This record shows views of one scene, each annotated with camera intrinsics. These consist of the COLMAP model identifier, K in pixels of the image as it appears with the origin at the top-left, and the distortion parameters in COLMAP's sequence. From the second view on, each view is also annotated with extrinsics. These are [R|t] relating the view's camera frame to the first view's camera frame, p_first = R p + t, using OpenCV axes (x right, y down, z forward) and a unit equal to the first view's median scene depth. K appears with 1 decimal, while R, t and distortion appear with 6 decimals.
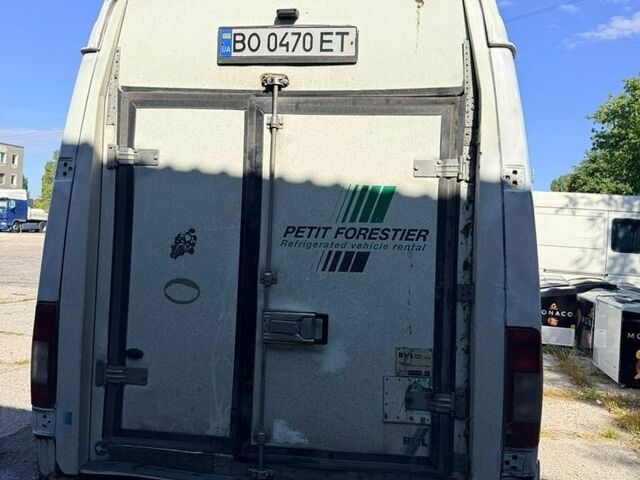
lens RADIAL K [[597.3, 0, 320.0], [0, 597.3, 240.0], [0, 0, 1]] dist [0.168944, -0.399907]
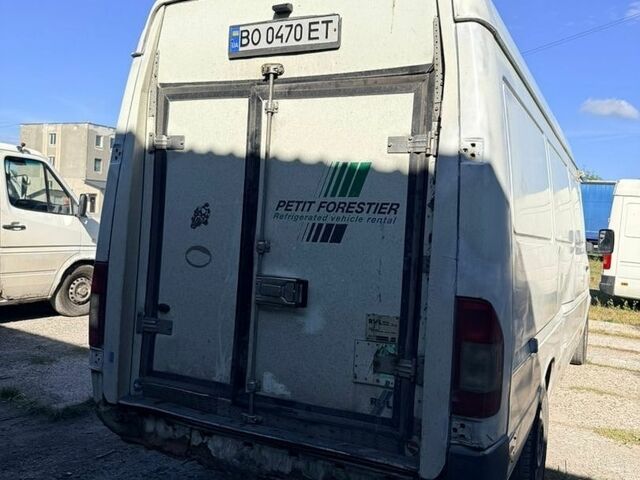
lens RADIAL K [[597.3, 0, 320.0], [0, 597.3, 240.0], [0, 0, 1]] dist [0.168944, -0.399907]
pose [[0.950580, 0.020652, -0.309792, 0.365584], [-0.018806, 0.999783, 0.008944, 0.038950], [0.309910, -0.002676, 0.950762, -0.034055]]
